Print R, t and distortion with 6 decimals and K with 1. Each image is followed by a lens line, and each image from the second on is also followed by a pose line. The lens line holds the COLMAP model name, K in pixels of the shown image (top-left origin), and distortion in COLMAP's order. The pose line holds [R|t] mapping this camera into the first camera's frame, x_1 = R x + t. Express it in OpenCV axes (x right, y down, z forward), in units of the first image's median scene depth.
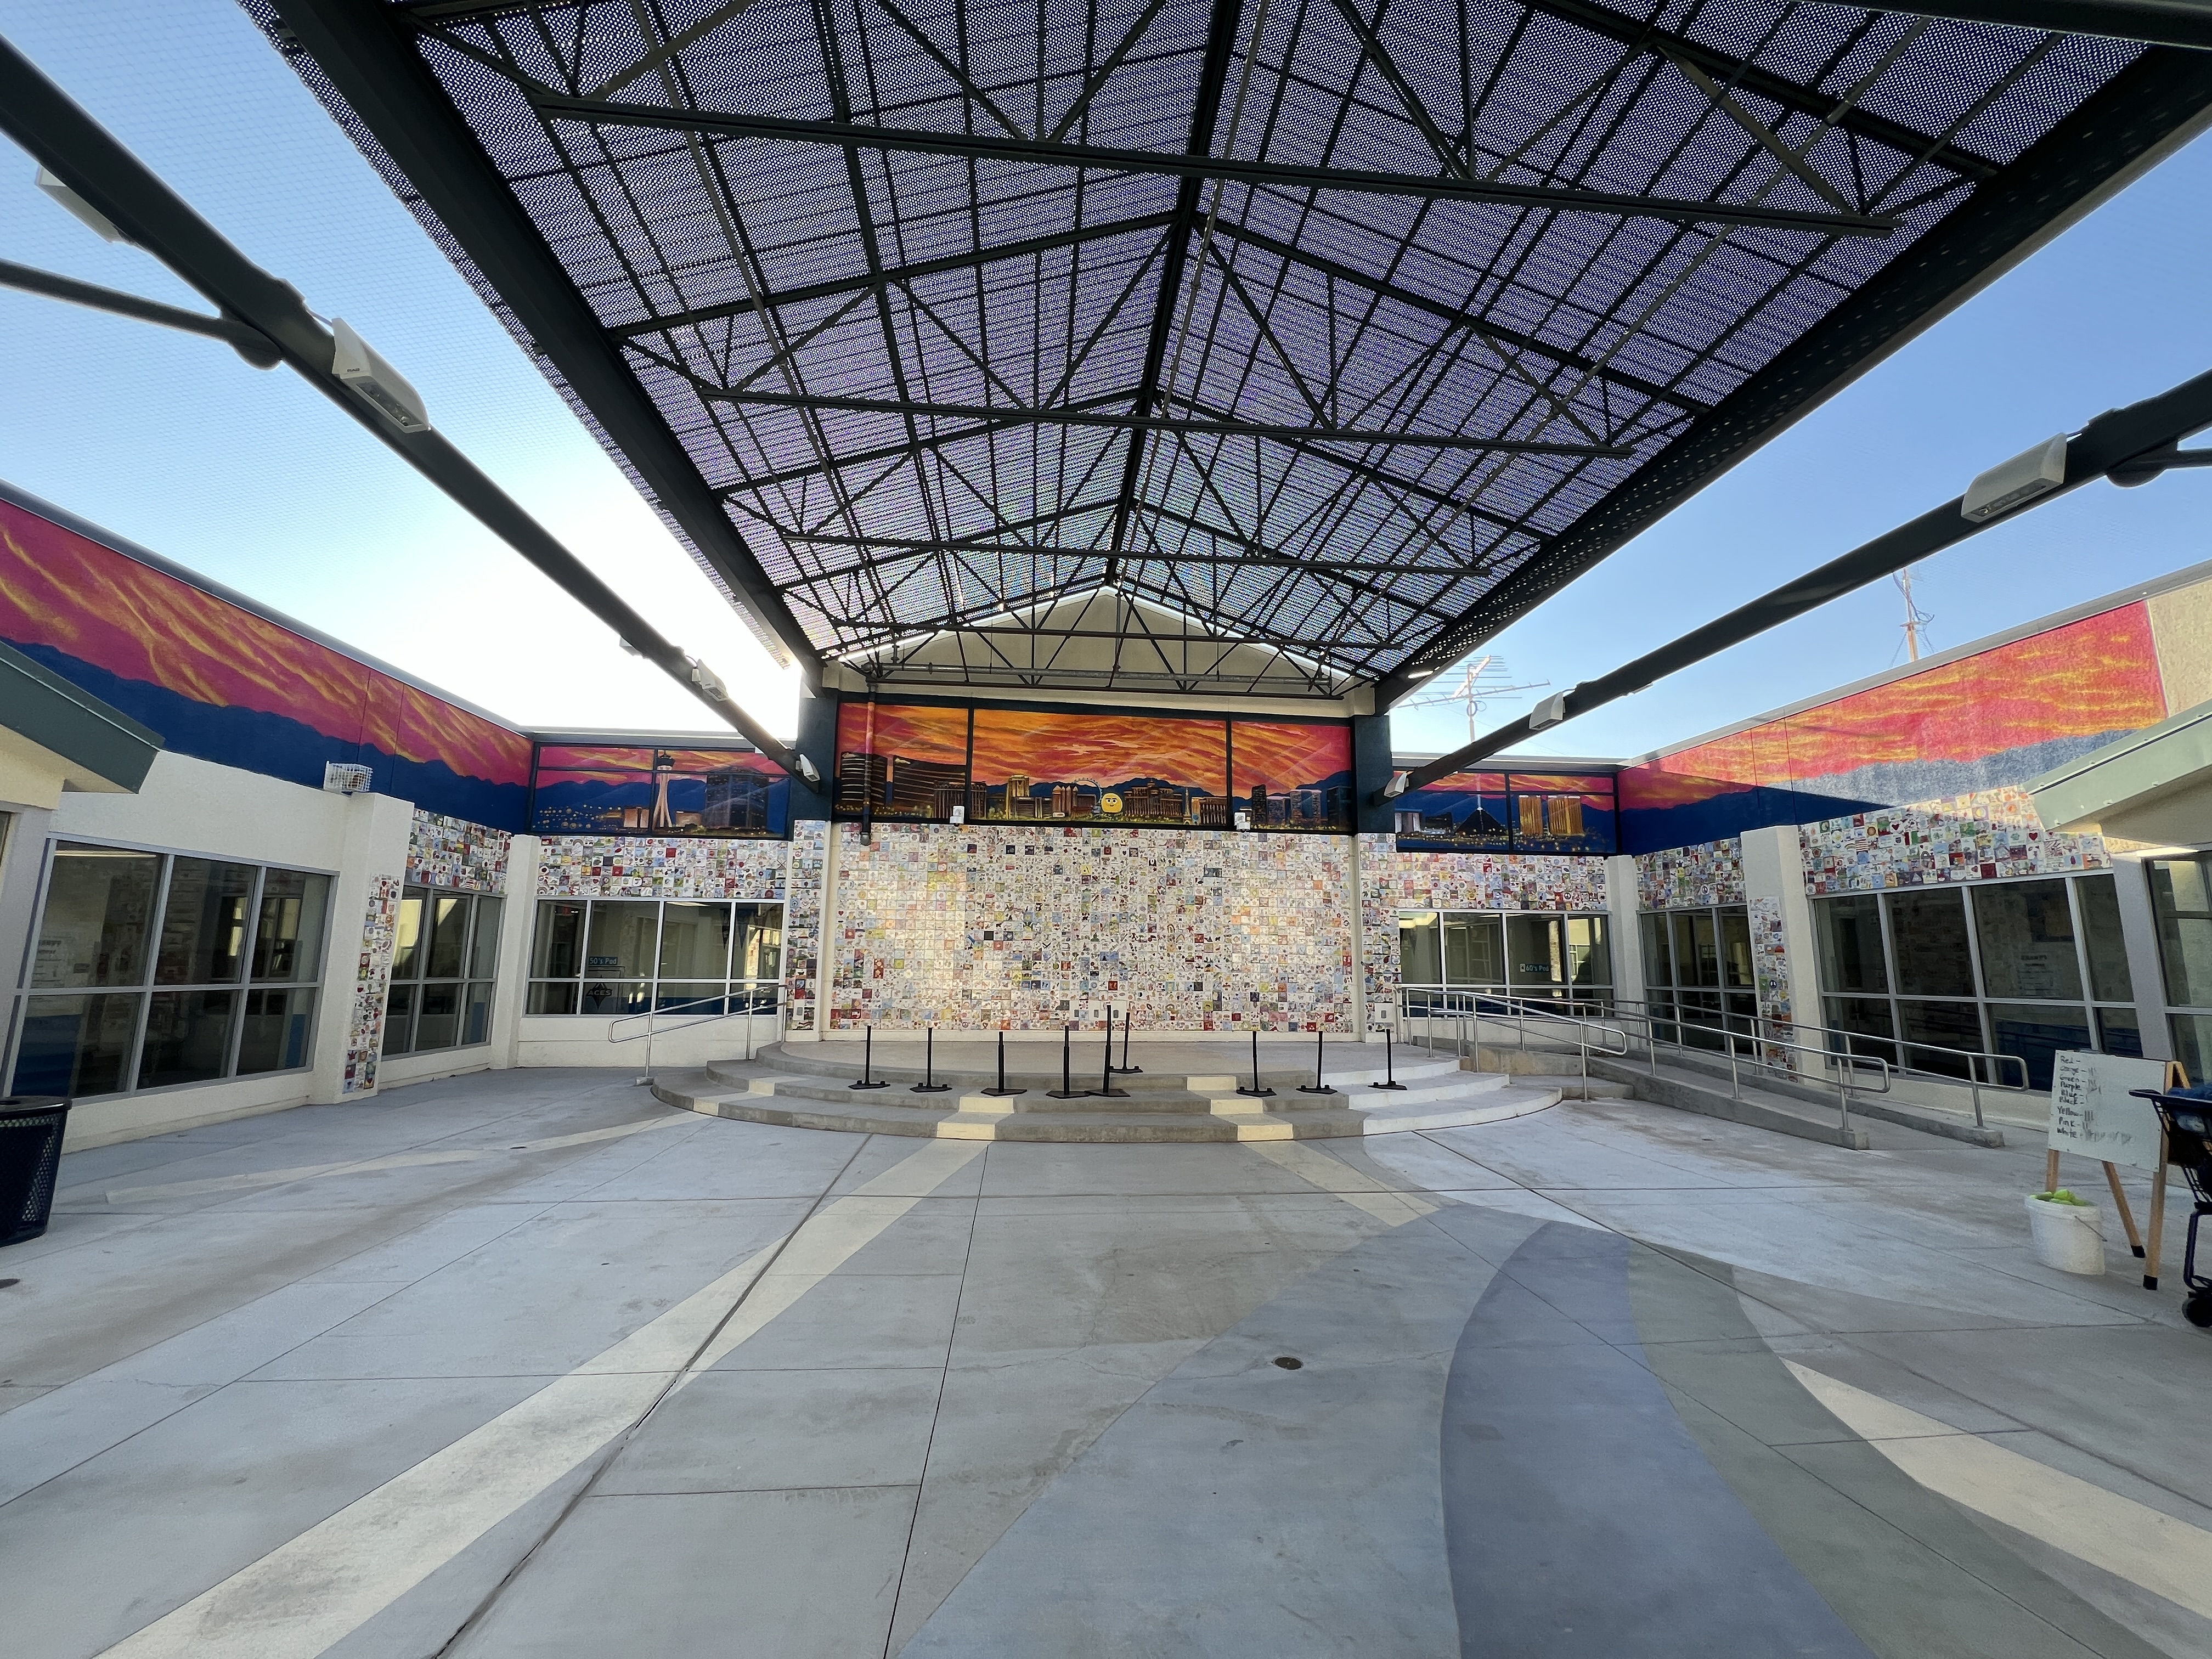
lens RADIAL K [[888.6, 0, 1106.0], [0, 888.6, 829.5], [0, 0, 1]] dist [-0.000215, 0.000131]
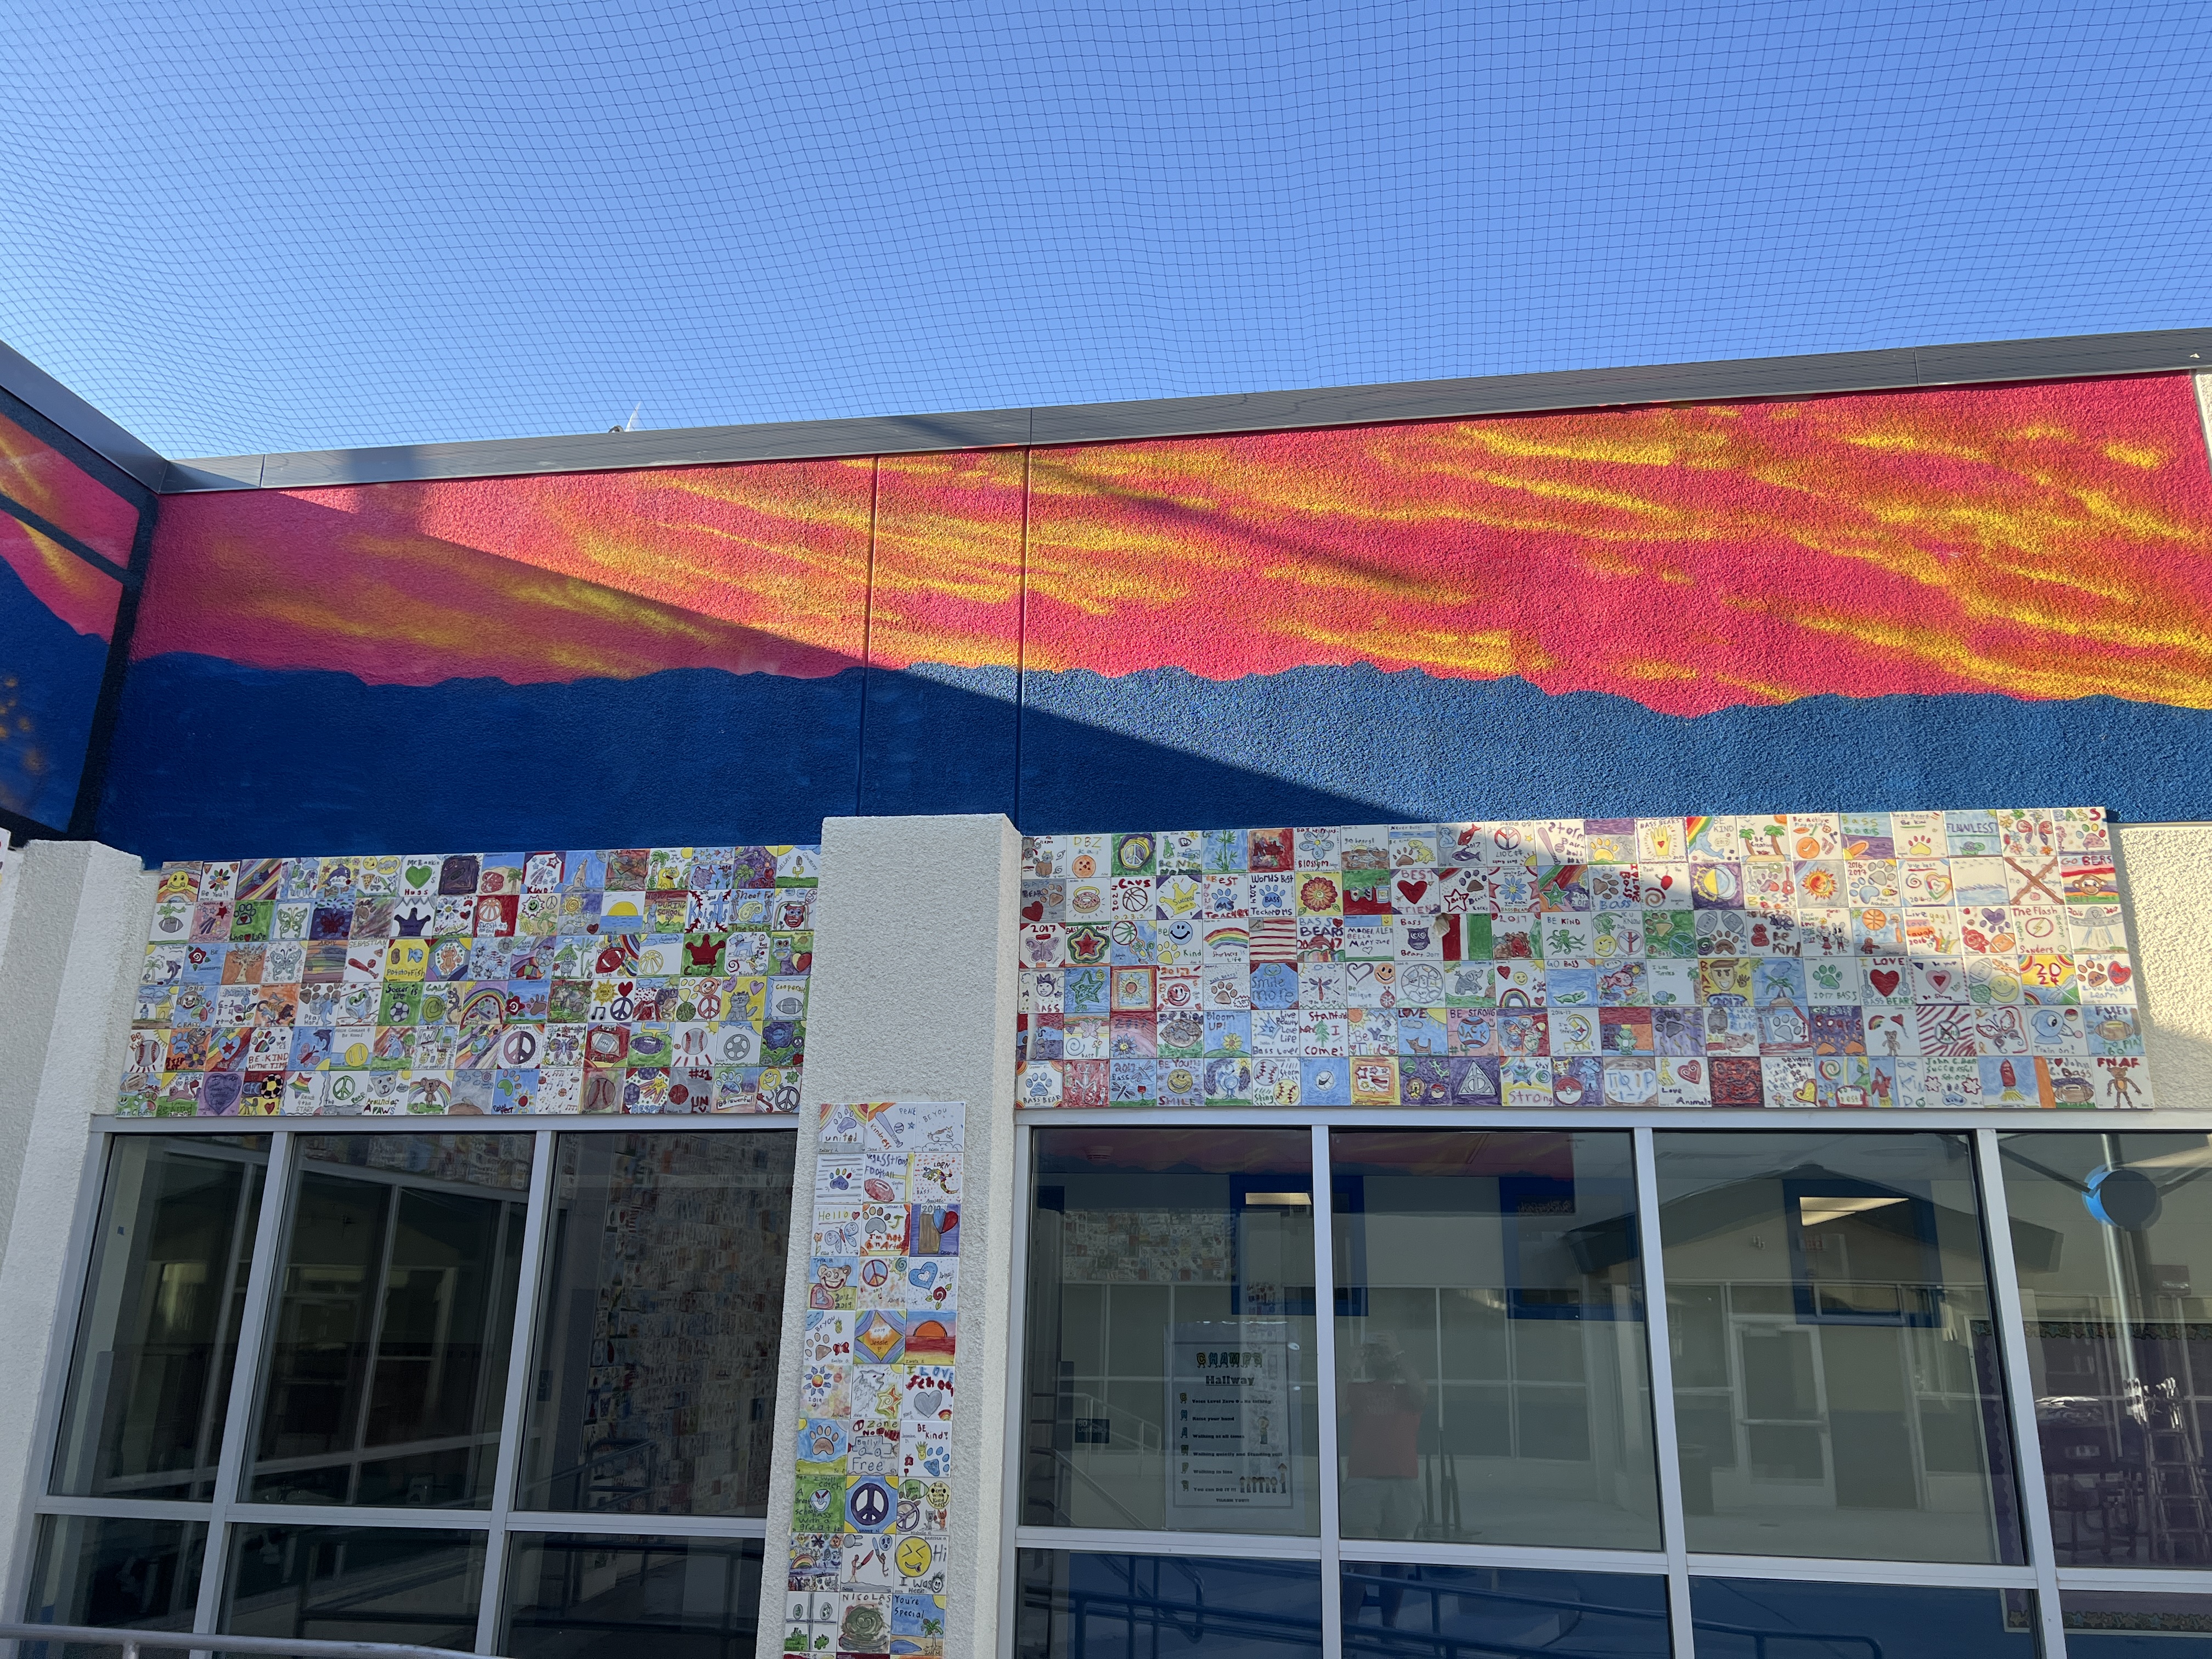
lens RADIAL K [[1662.9, 0, 1106.0], [0, 1662.9, 829.5], [0, 0, 1]] dist [0.064772, -0.071795]
pose [[0.236684, 0.274089, 0.932125, 0.276563], [-0.162020, 0.957085, -0.240288, 0.087030], [-0.957982, -0.094150, 0.270934, 0.697918]]
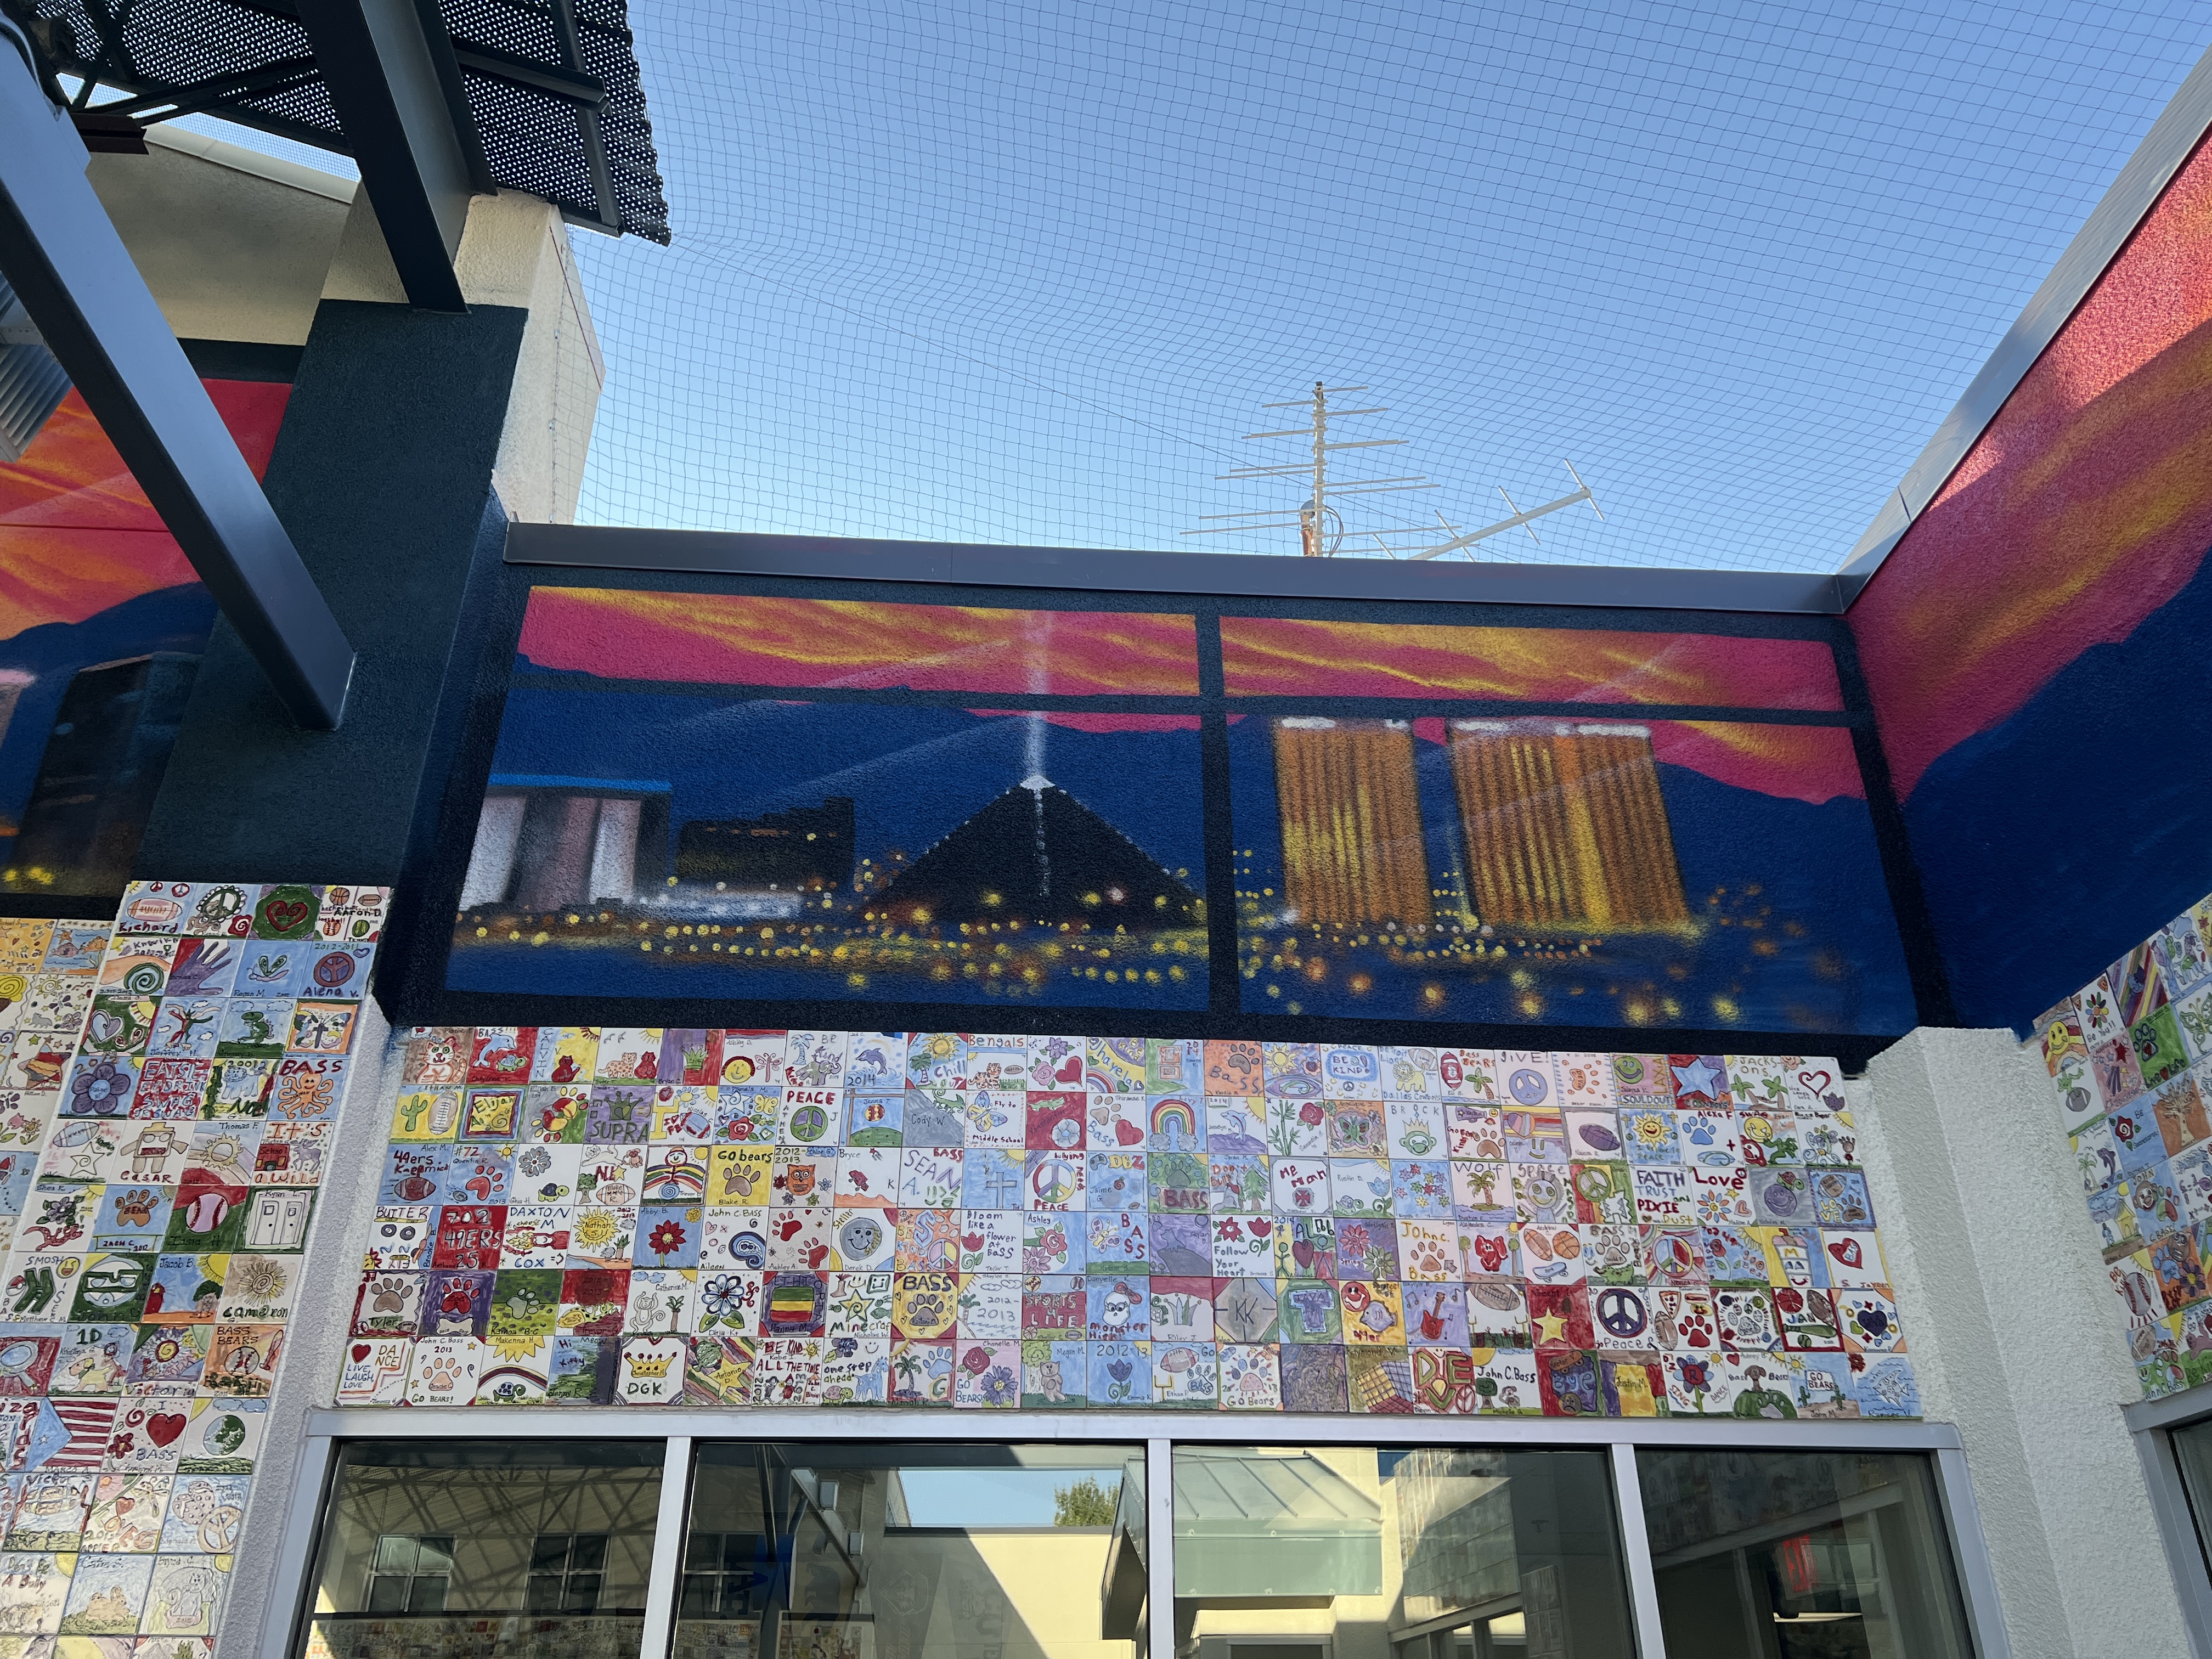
lens RADIAL K [[1662.9, 0, 1106.0], [0, 1662.9, 829.5], [0, 0, 1]] dist [0.064772, -0.071795]
pose [[0.999765, -0.020377, -0.007373, 0.461261], [0.016423, 0.934450, -0.355716, 0.101843], [0.014138, 0.355511, 0.934565, 0.752324]]
